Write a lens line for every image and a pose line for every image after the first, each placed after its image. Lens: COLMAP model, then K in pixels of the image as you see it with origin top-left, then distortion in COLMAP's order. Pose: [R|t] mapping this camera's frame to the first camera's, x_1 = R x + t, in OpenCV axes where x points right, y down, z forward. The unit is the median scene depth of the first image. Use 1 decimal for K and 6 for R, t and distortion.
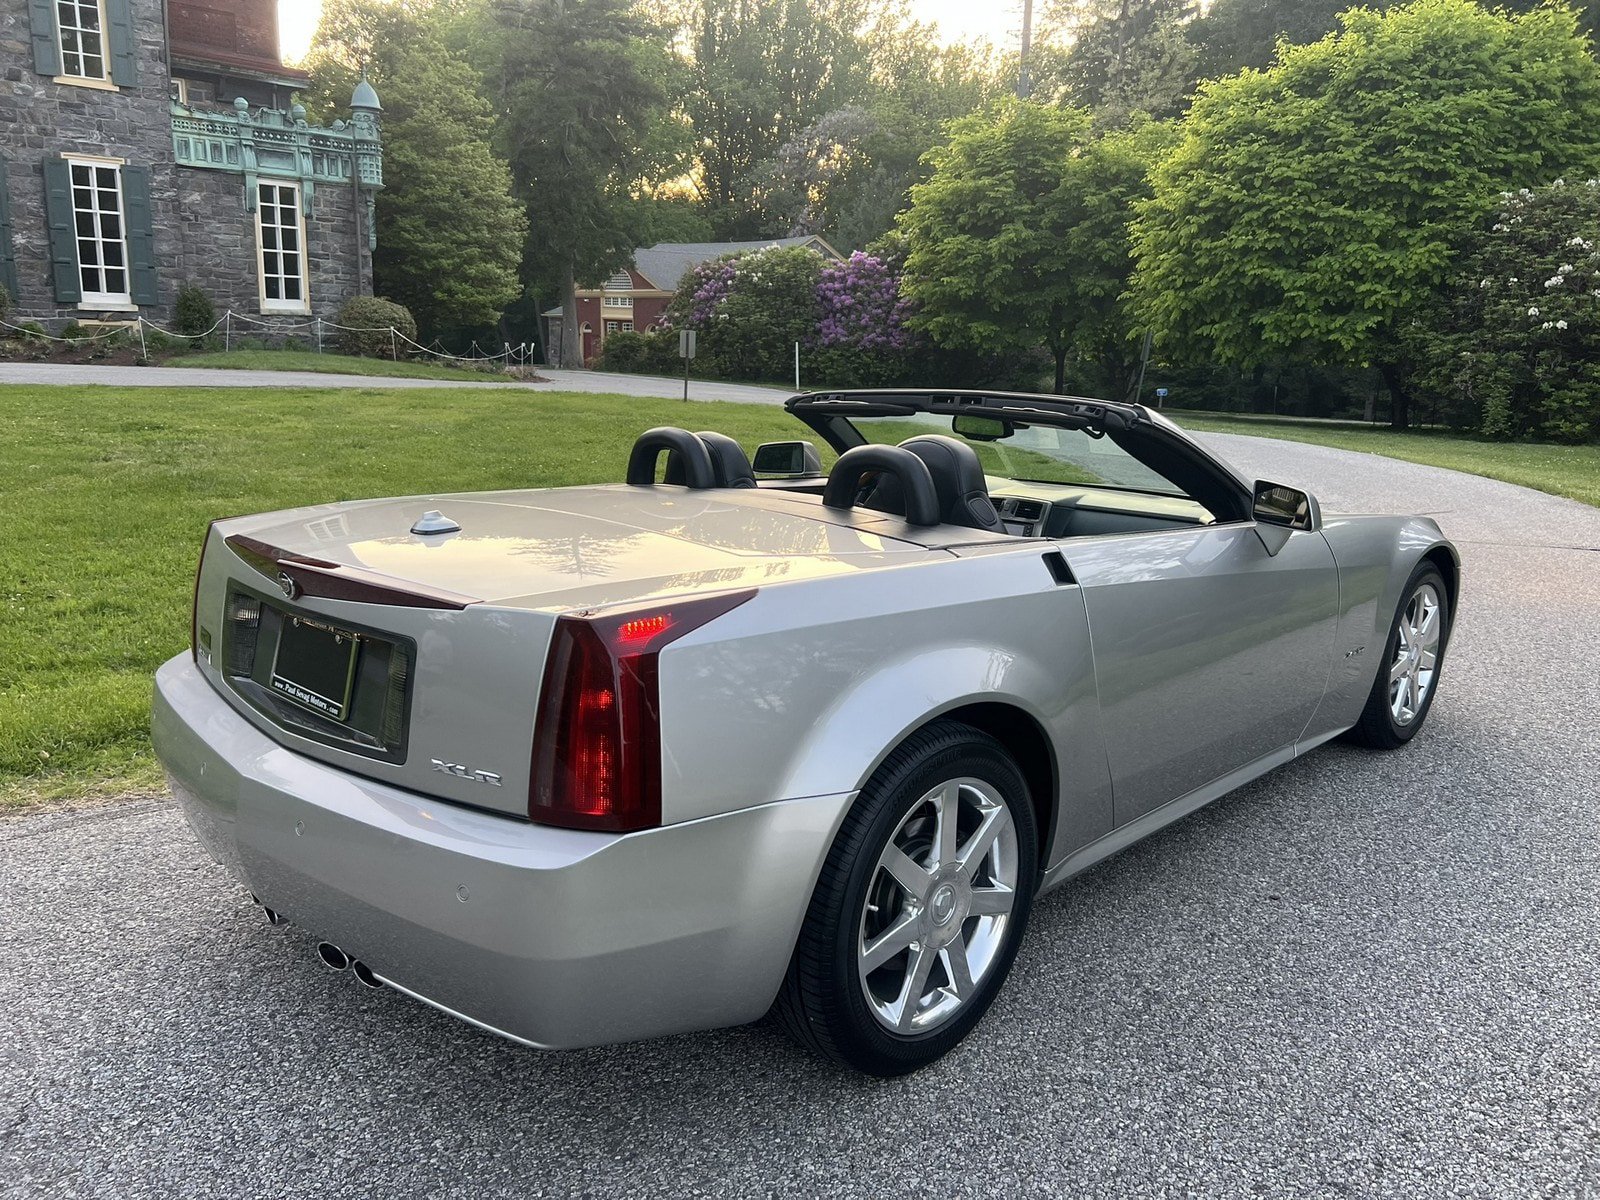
lens RADIAL K [[1203.7, 0, 800.0], [0, 1203.7, 600.0], [0, 0, 1]] dist [0.044818, -0.057983]
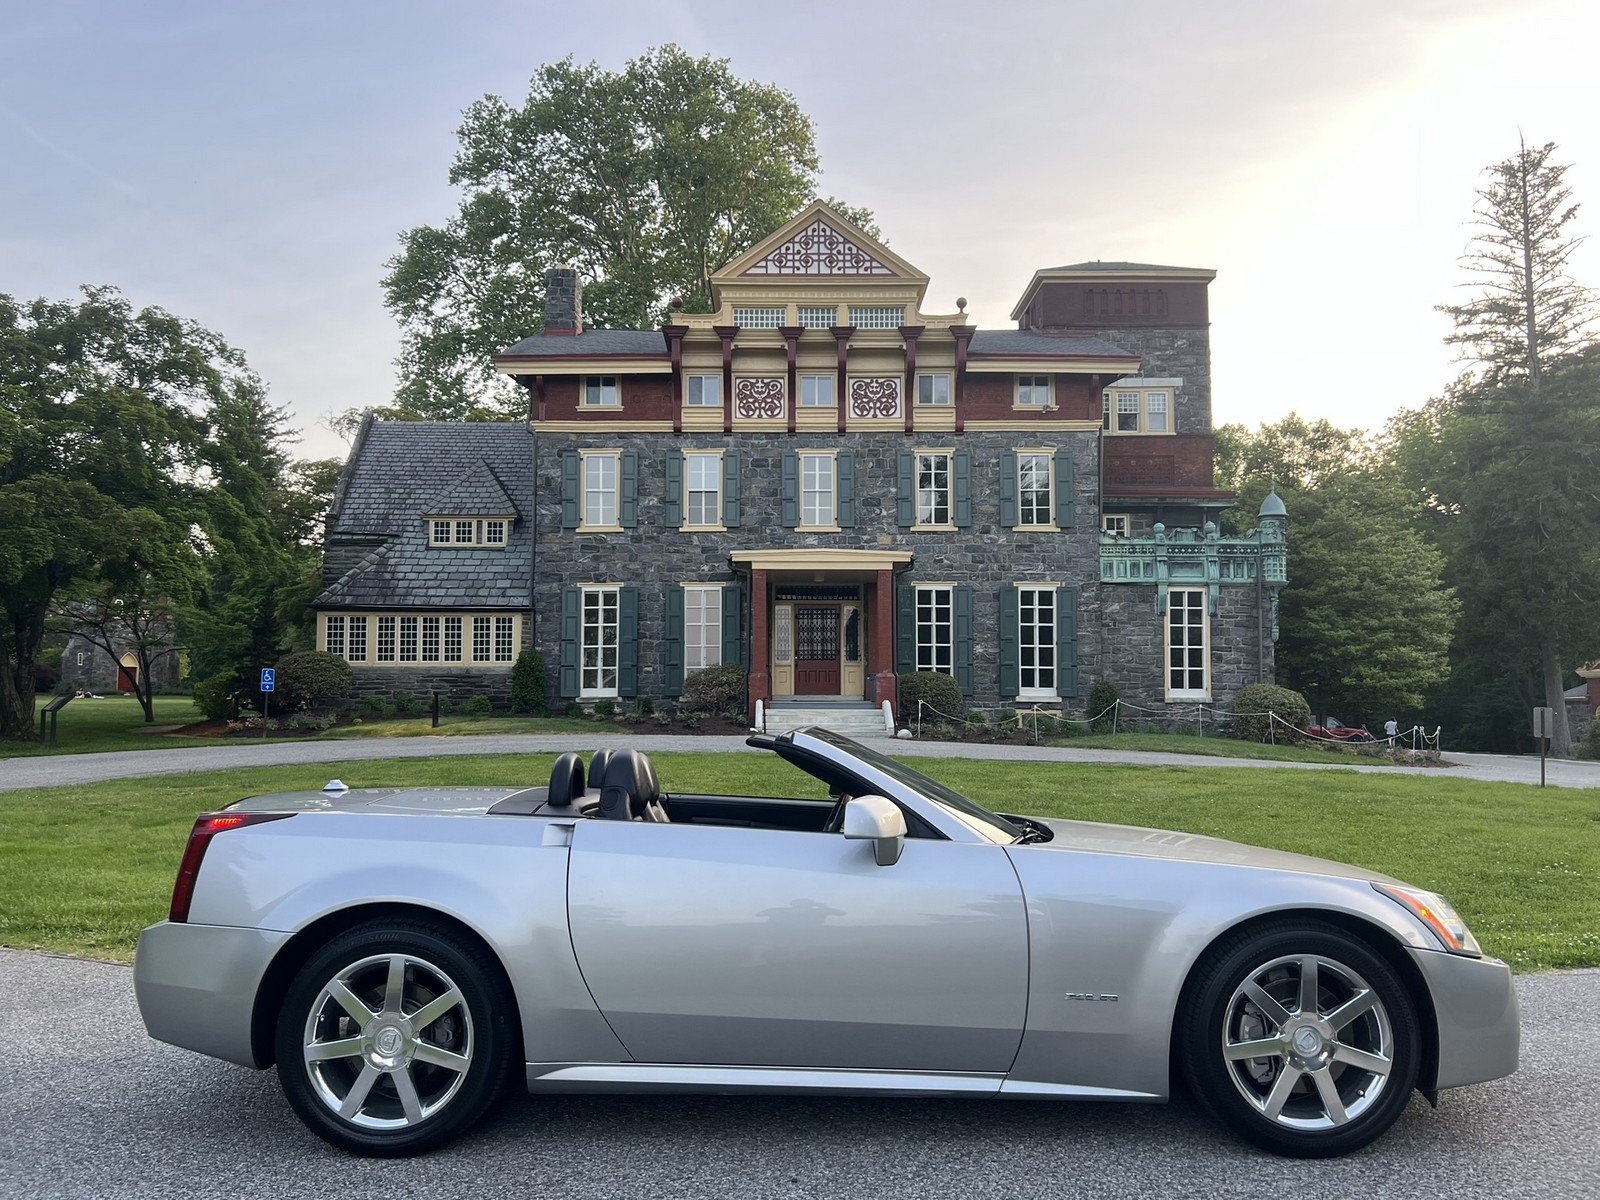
lens RADIAL K [[1197.1, 0, 792.7], [0, 1197.1, 602.1], [0, 0, 1]] dist [0.050255, -0.056420]
pose [[0.684828, -0.082588, -0.724010, 0.129443], [-0.148308, 0.956966, -0.249443, 0.002588], [0.713453, 0.278201, 0.643108, 0.018907]]
